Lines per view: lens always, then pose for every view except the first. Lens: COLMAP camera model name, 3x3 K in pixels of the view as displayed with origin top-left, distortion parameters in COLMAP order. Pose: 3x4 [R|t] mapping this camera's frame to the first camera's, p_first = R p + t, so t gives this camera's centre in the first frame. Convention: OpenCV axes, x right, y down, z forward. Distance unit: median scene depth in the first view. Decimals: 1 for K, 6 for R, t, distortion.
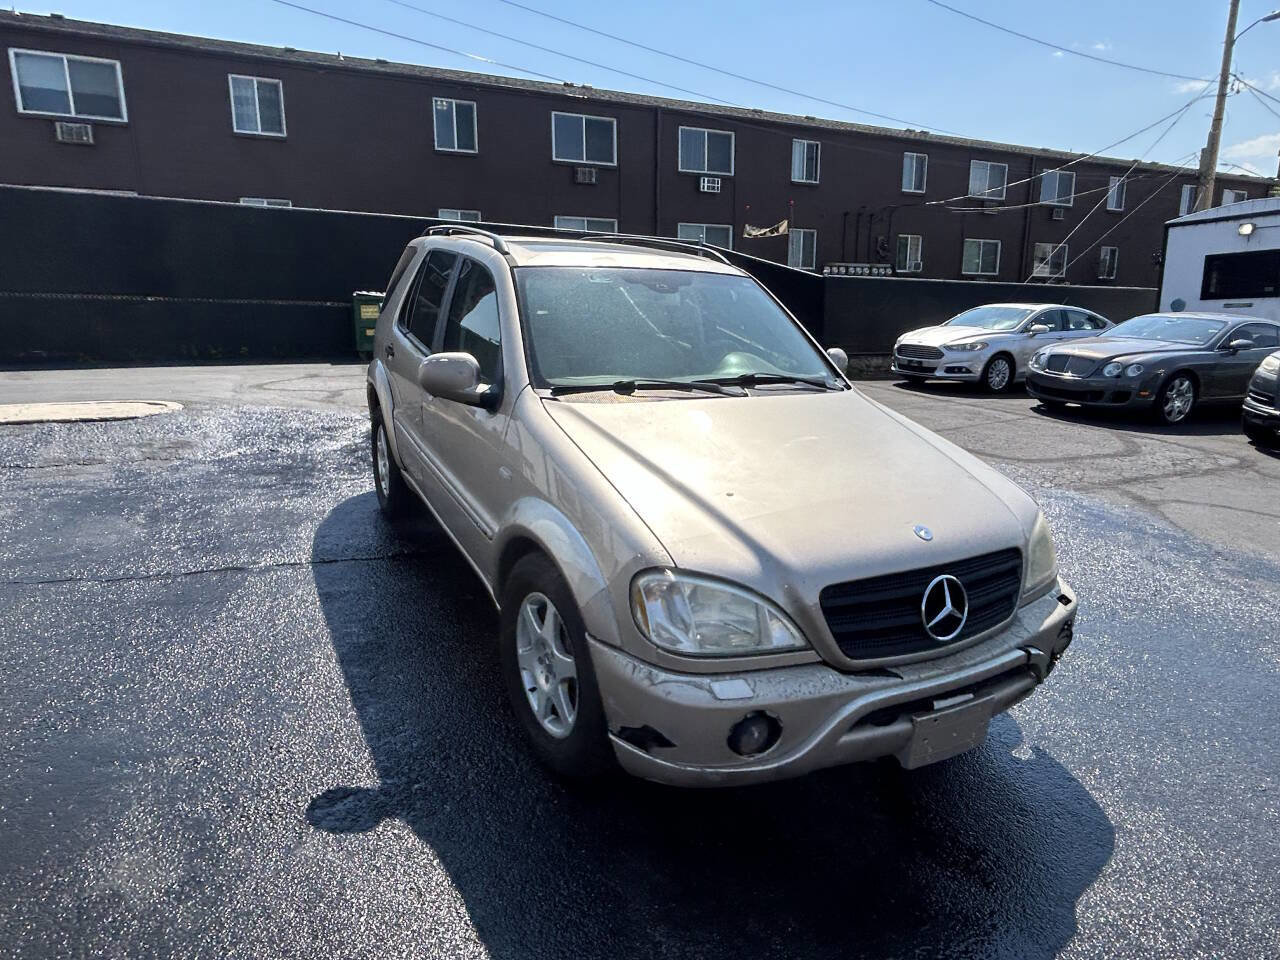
lens RADIAL K [[752.3, 0, 627.9], [0, 752.3, 475.1], [0, 0, 1]] dist [0.000106, 0.000010]
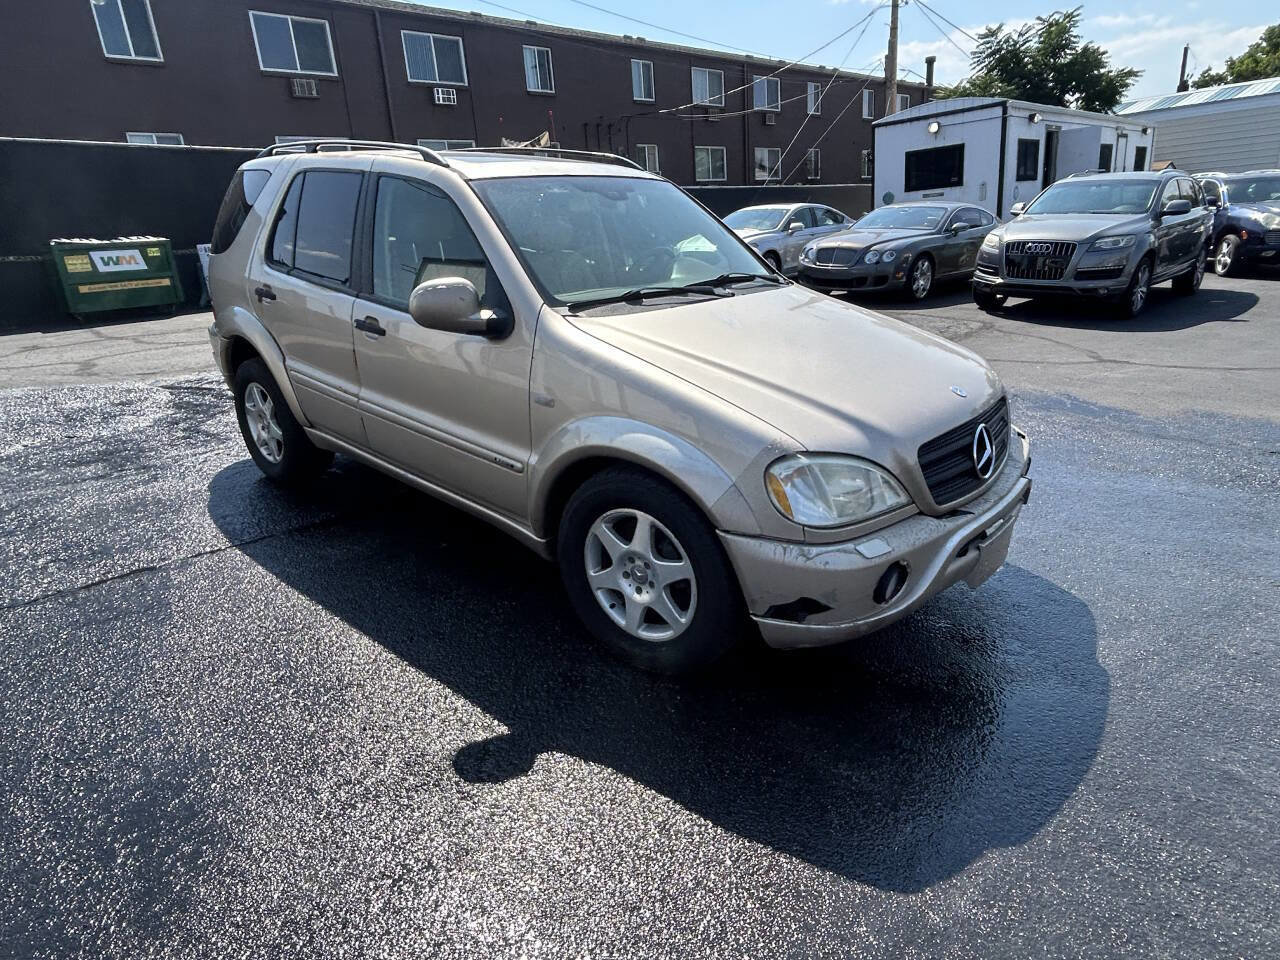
lens RADIAL K [[757.6, 0, 628.9], [0, 757.6, 479.8], [0, 0, 1]] dist [-0.008567, 0.007342]
pose [[0.936207, -0.172569, 0.306165, -0.126103], [0.141128, 0.982422, 0.122190, -0.001084], [-0.321869, -0.071187, 0.944104, 0.014394]]
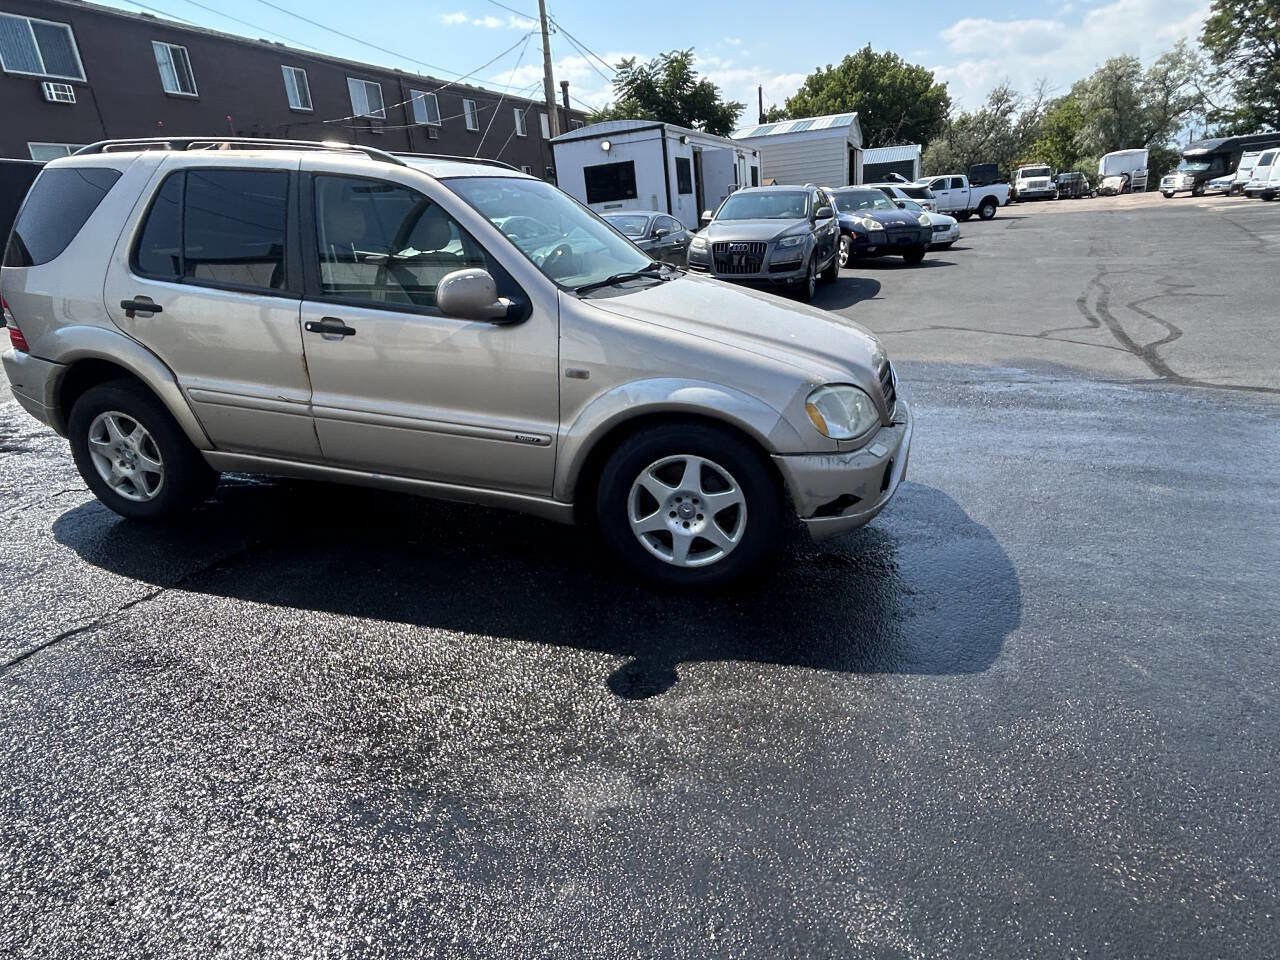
lens RADIAL K [[757.6, 0, 628.9], [0, 757.6, 479.8], [0, 0, 1]] dist [-0.008567, 0.007342]
pose [[0.699150, -0.293359, 0.652020, -0.289054], [0.230695, 0.955732, 0.182636, -0.012122], [-0.676734, 0.022728, 0.735877, 0.053426]]
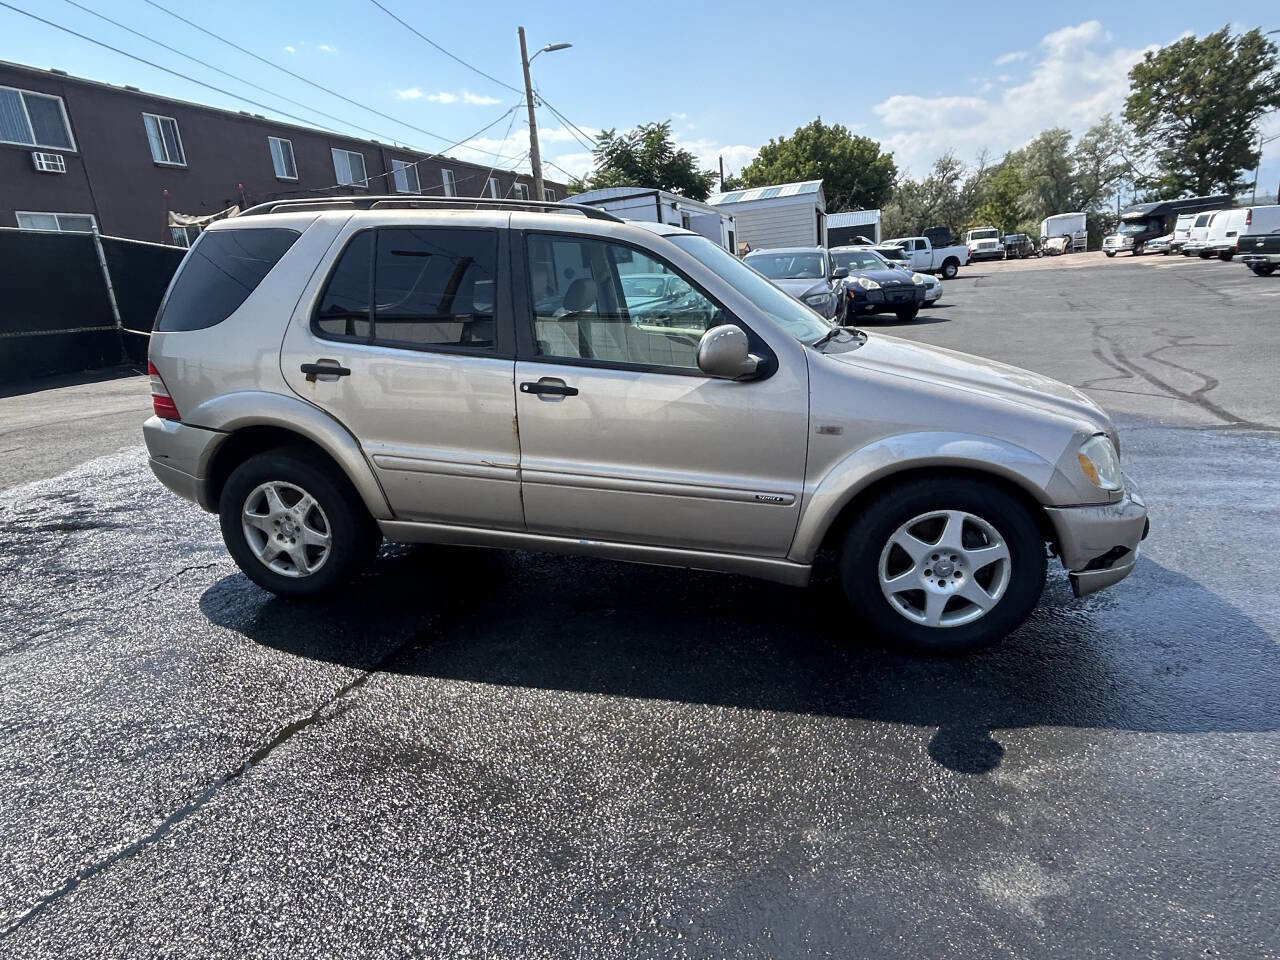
lens RADIAL K [[757.6, 0, 628.9], [0, 757.6, 479.8], [0, 0, 1]] dist [-0.008567, 0.007342]
pose [[0.653220, -0.259813, 0.711197, -0.371599], [0.249115, 0.960738, 0.122167, -0.044040], [-0.715014, 0.097368, 0.692297, 0.162084]]
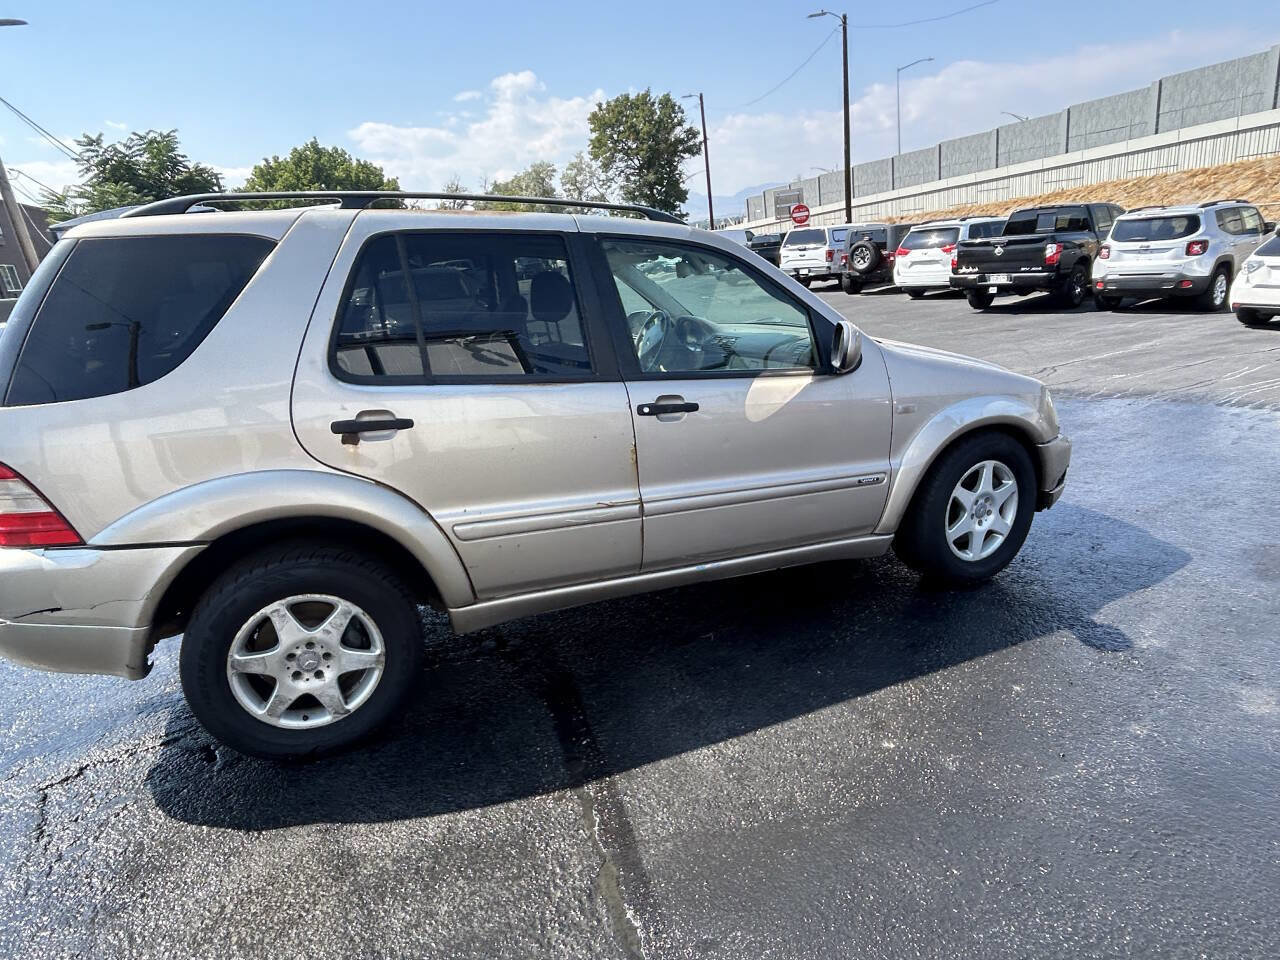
lens RADIAL K [[757.6, 0, 628.9], [0, 757.6, 479.8], [0, 0, 1]] dist [-0.008567, 0.007342]
pose [[0.092366, -0.313048, 0.945235, -0.451500], [0.323908, 0.907109, 0.268769, -0.119383], [-0.941569, 0.281344, 0.185184, 0.410355]]
